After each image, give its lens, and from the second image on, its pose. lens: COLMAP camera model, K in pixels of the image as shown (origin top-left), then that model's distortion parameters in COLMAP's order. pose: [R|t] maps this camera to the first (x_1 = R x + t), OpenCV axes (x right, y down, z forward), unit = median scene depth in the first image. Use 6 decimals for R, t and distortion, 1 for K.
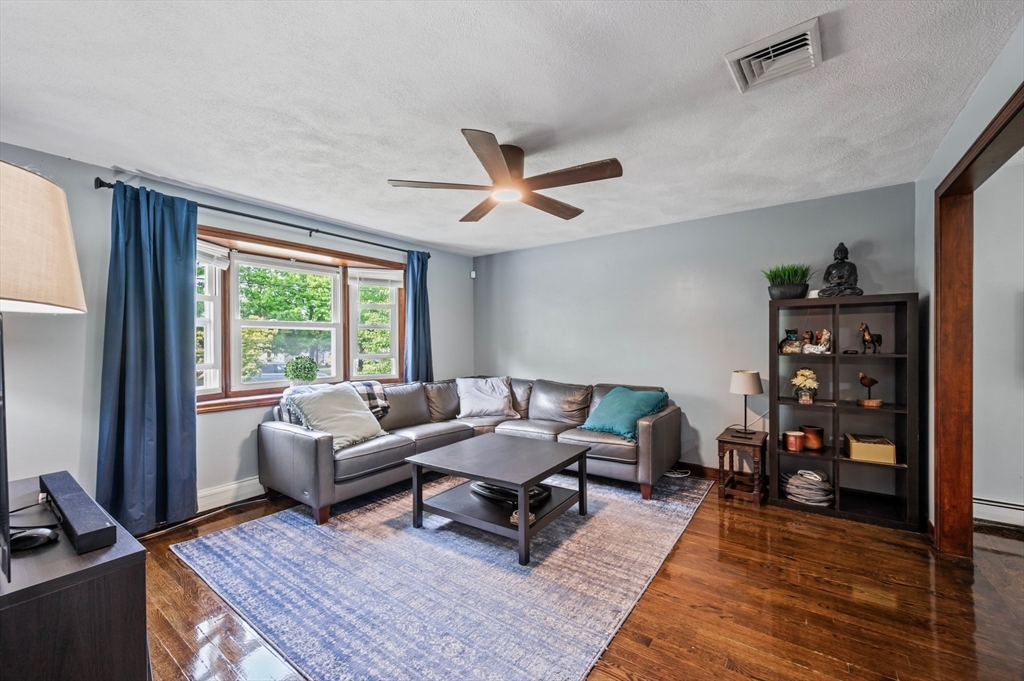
lens RADIAL K [[409.0, 0, 512.0], [0, 409.0, 340.5], [0, 0, 1]] dist [-0.000028, -0.000132]
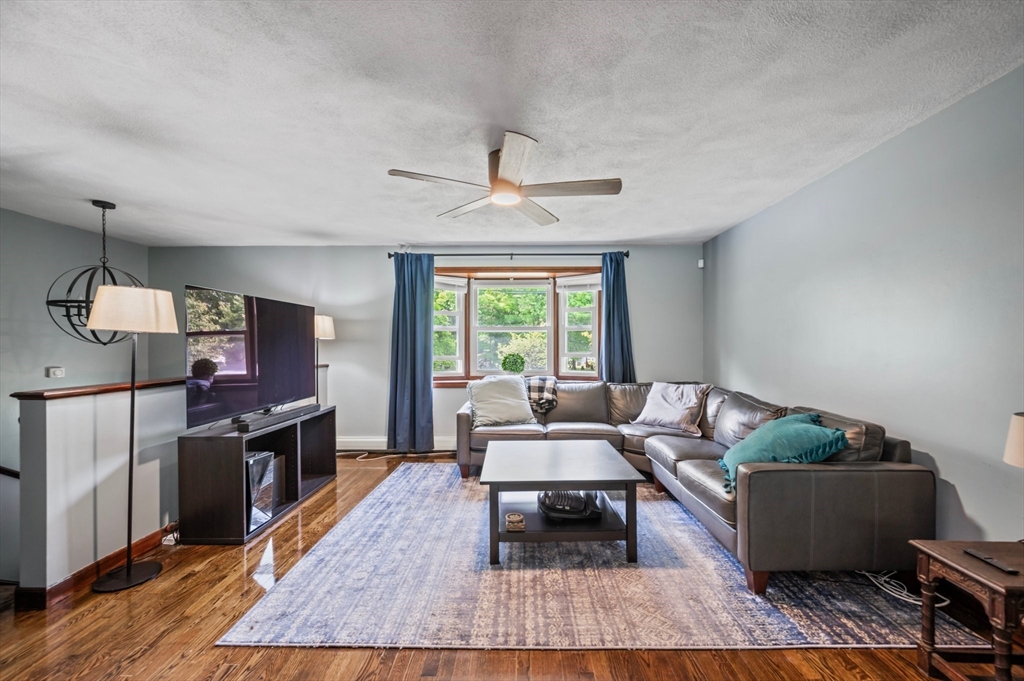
lens RADIAL K [[395.1, 0, 512.0], [0, 395.1, 340.5], [0, 0, 1]] dist [-0.000029, -0.000090]
pose [[0.579549, -0.001403, -0.814936, 0.602412], [0.001380, 0.999999, -0.000740, -0.000361], [0.814936, -0.000696, 0.579551, 0.336036]]
